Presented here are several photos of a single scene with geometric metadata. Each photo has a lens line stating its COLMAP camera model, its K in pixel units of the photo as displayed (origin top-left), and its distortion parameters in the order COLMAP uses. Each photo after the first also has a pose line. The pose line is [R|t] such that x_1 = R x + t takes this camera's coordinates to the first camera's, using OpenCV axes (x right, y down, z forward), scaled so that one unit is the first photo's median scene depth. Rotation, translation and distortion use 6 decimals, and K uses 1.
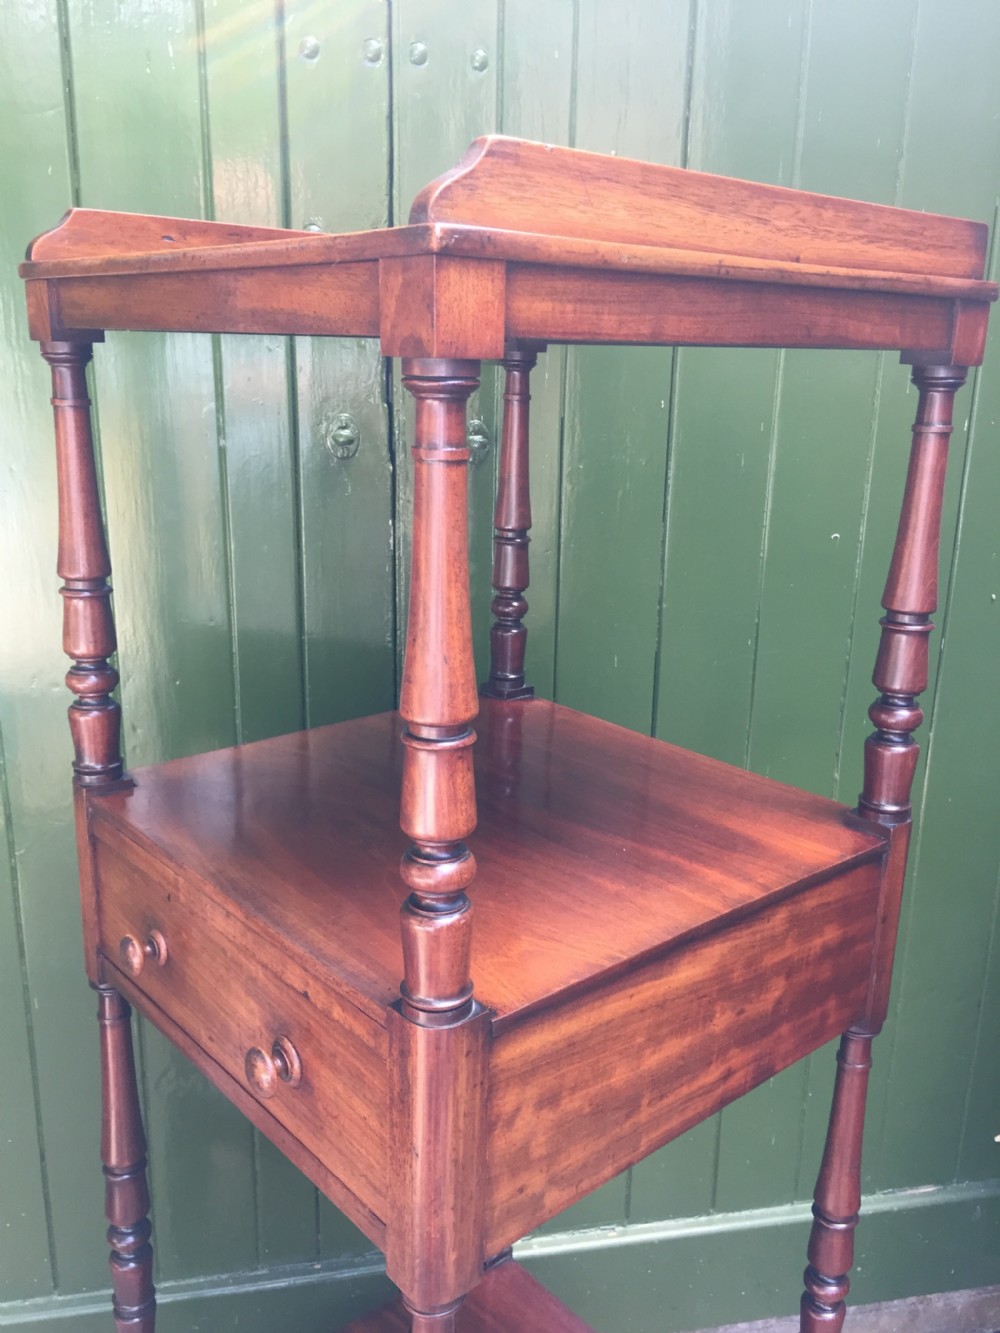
lens RADIAL K [[1156.2, 0, 500.0], [0, 1156.2, 666.5], [0, 0, 1]] dist [0.090993, -0.129998]
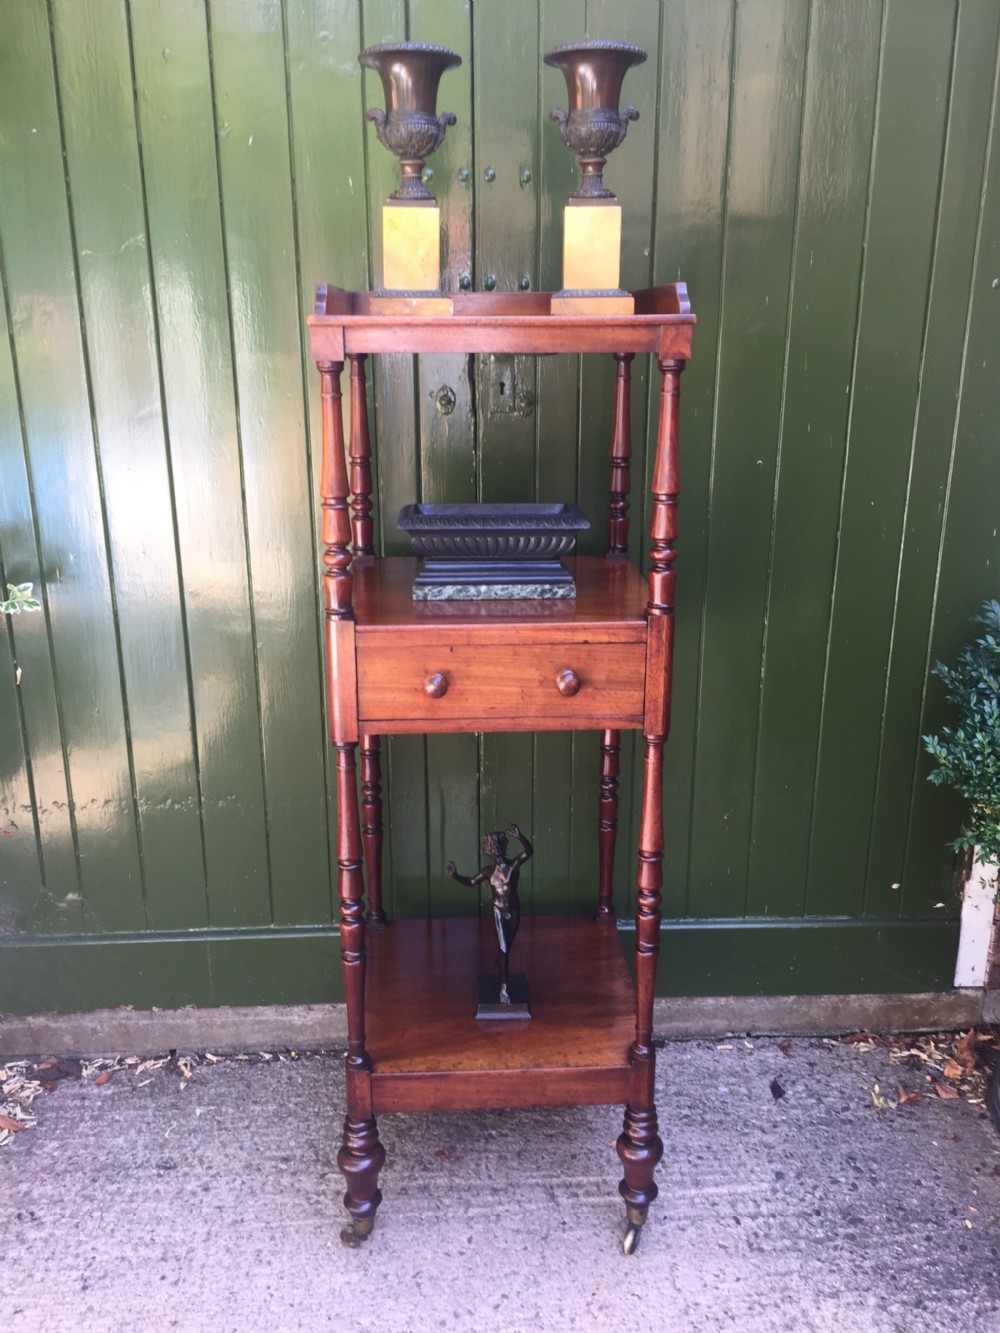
lens RADIAL K [[1150.0, 0, 506.0], [0, 1150.0, 668.0], [0, 0, 1]] dist [0.085829, -0.122085]
pose [[0.988570, 0.024000, -0.148837, 0.303009], [-0.021819, 0.999630, 0.016269, 0.229229], [0.149173, -0.012836, 0.988728, -0.932063]]
